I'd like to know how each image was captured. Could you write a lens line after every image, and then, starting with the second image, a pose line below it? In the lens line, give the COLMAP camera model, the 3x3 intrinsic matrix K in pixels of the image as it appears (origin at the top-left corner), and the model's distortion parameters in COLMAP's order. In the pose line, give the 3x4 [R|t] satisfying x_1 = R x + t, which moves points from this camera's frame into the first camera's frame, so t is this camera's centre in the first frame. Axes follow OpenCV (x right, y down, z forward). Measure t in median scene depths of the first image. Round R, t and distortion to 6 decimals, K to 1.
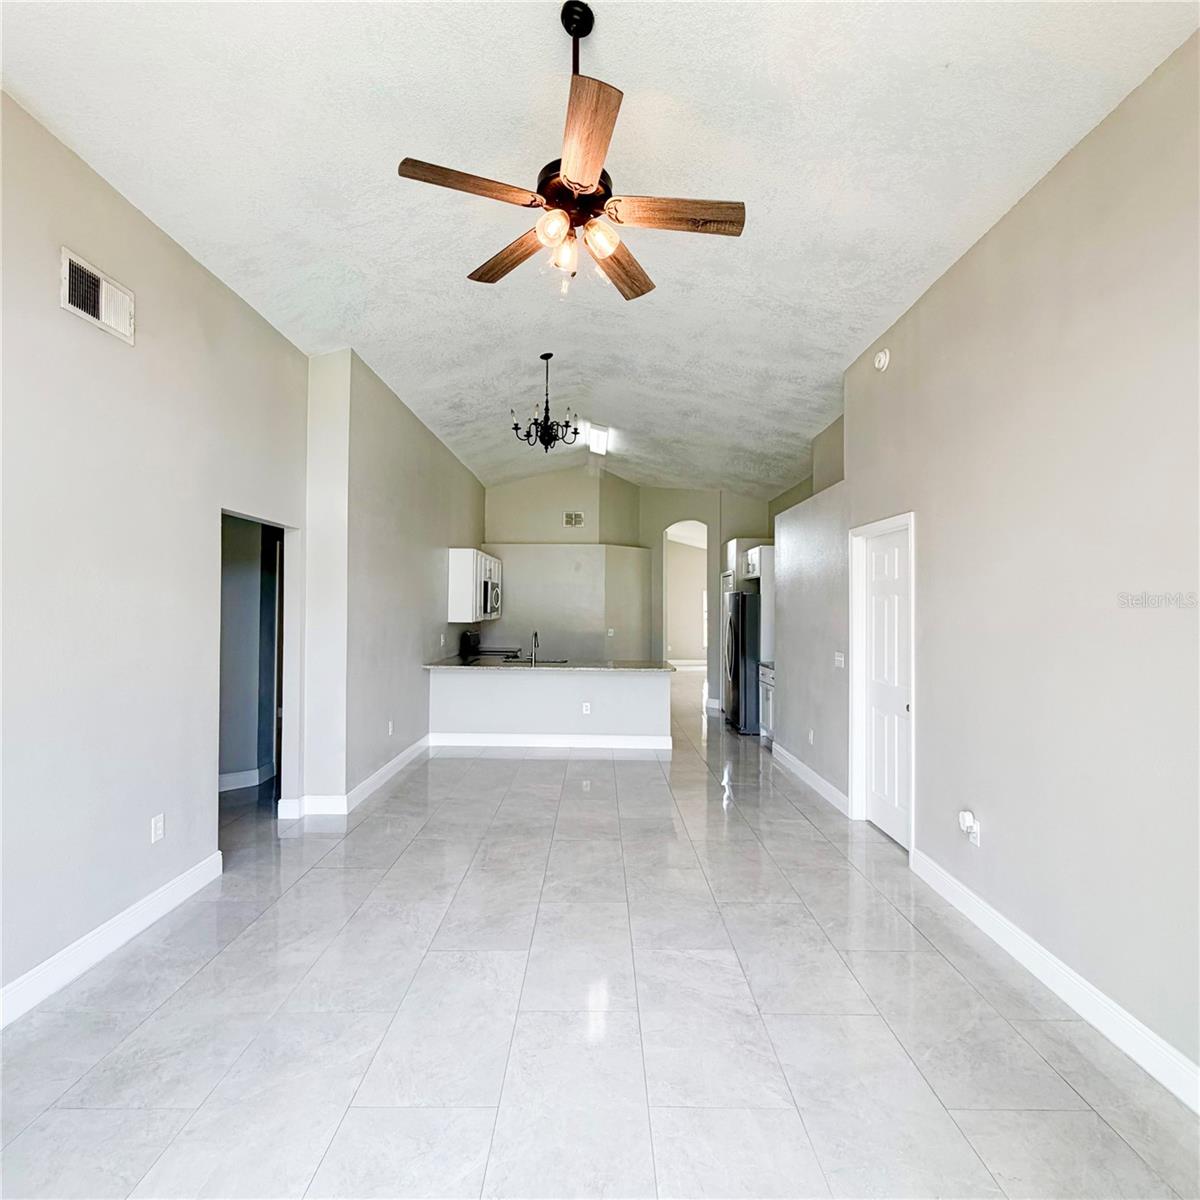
lens RADIAL K [[630.2, 0, 597.3], [0, 630.2, 596.3], [0, 0, 1]] dist [0.000449, -0.001383]
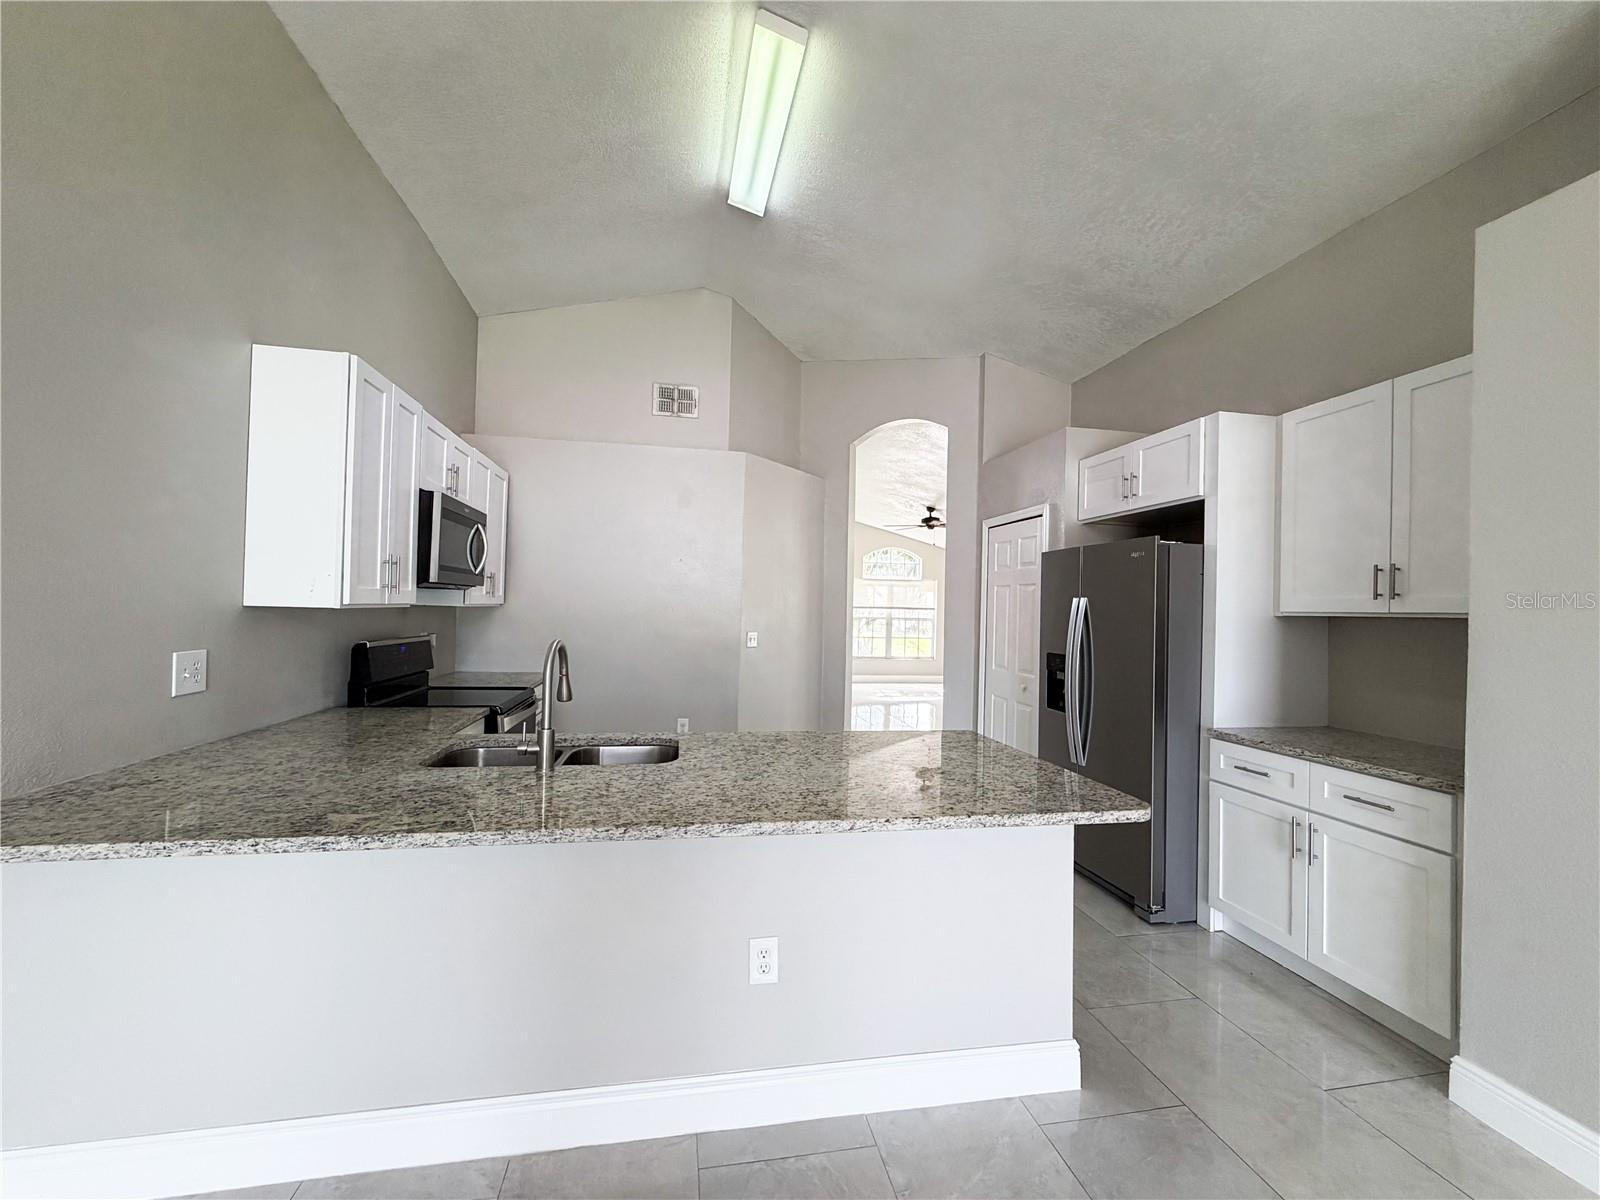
lens RADIAL K [[639.6, 0, 801.0], [0, 639.6, 596.3], [0, 0, 1]] dist [-0.001098, -0.000185]
pose [[0.980617, 0.019380, 0.194974, -0.091761], [-0.019249, 0.999811, -0.002569, 0.063322], [-0.194987, -0.001233, 0.980805, 1.282002]]
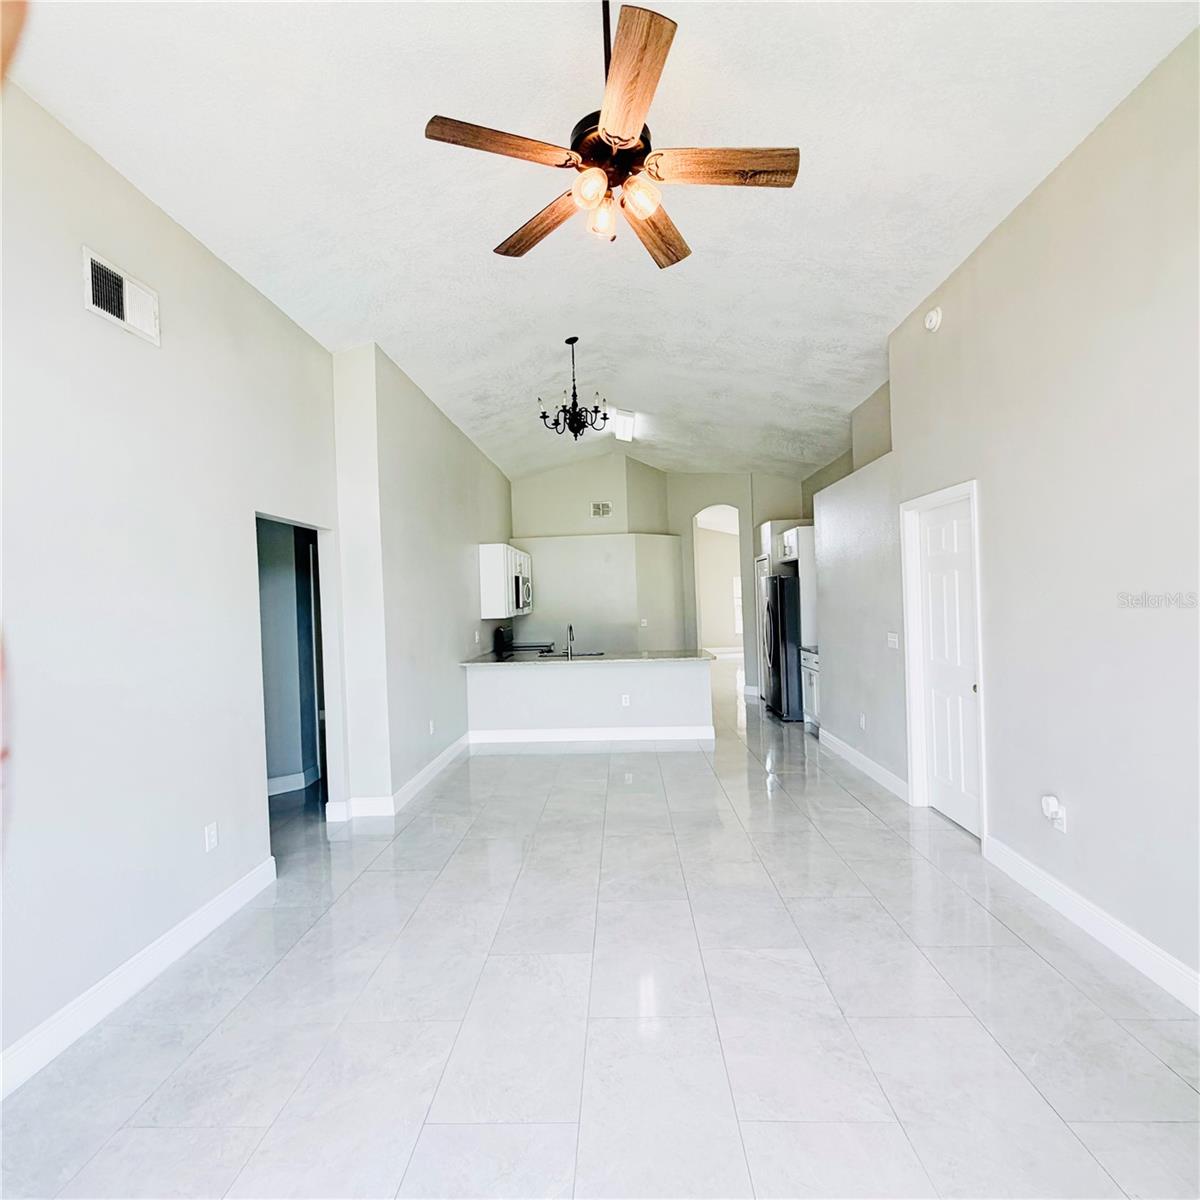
lens RADIAL K [[630.2, 0, 595.6], [0, 630.2, 601.9], [0, 0, 1]] dist [0.000449, -0.001383]
pose [[0.998230, -0.042127, -0.041977, -0.027971], [0.043029, 0.998857, 0.020806, 0.003167], [0.041052, -0.022576, 0.998902, 0.032395]]
